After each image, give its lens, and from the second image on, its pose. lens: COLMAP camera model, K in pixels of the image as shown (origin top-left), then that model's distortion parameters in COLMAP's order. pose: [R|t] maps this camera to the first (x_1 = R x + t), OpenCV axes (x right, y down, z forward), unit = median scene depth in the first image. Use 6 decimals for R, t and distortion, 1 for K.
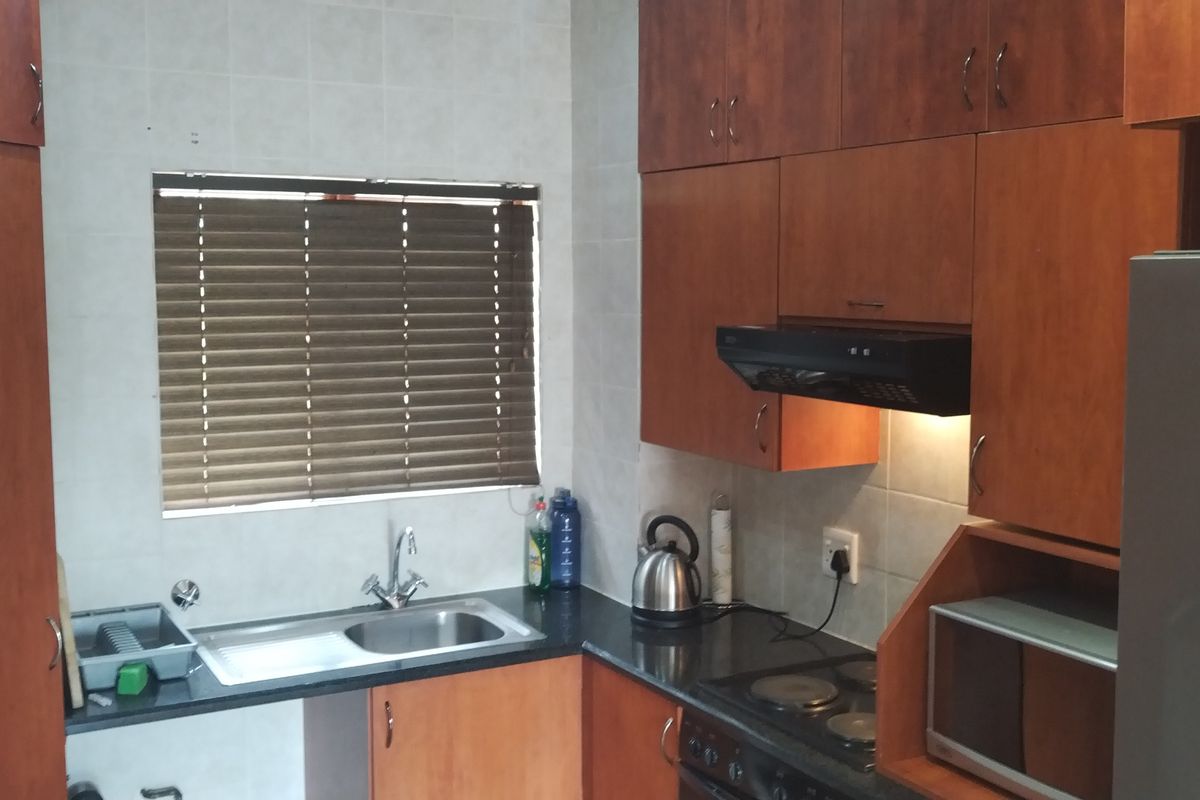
lens RADIAL K [[1324.3, 0, 600.0], [0, 1324.3, 400.0], [0, 0, 1]] dist [0.087166, -0.196204]
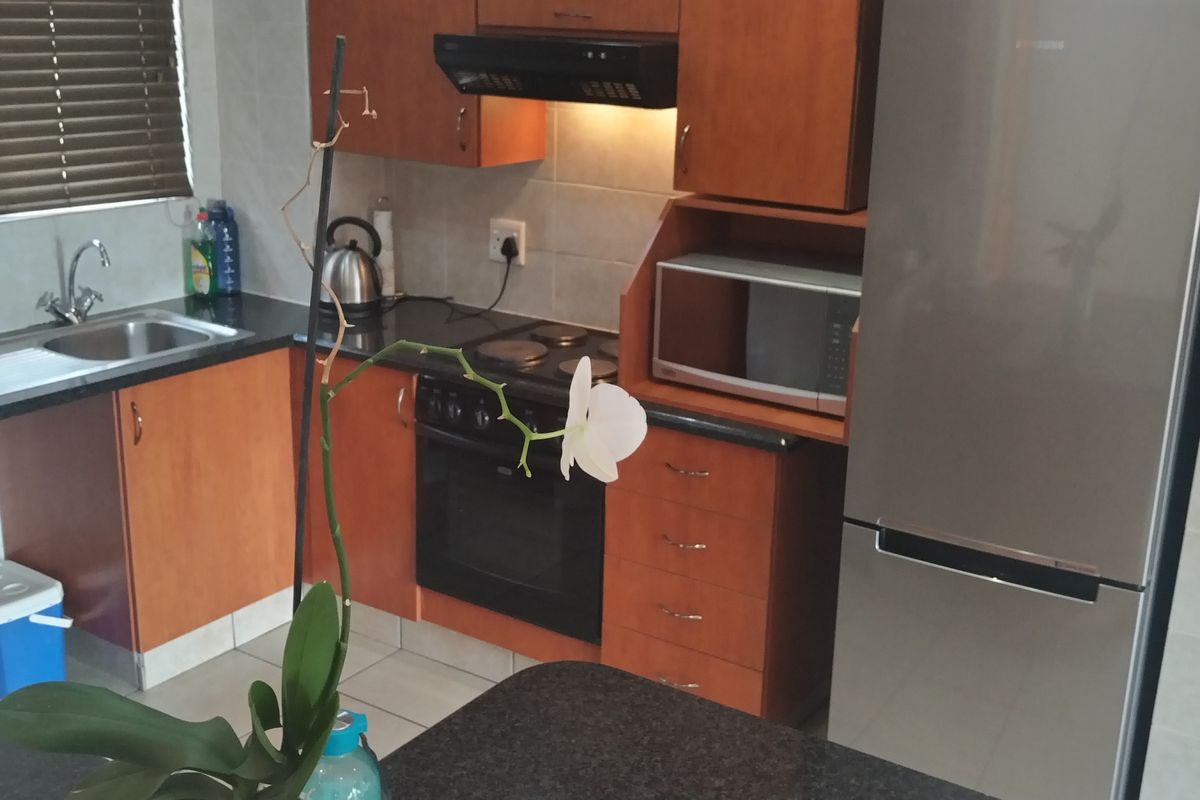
lens RADIAL K [[1324.3, 0, 600.0], [0, 1324.3, 400.0], [0, 0, 1]] dist [0.087166, -0.196204]
pose [[0.892133, -0.109362, 0.438336, -0.254086], [0.020757, 0.979156, 0.202046, 0.017863], [-0.451295, -0.171153, 0.875808, -0.073351]]
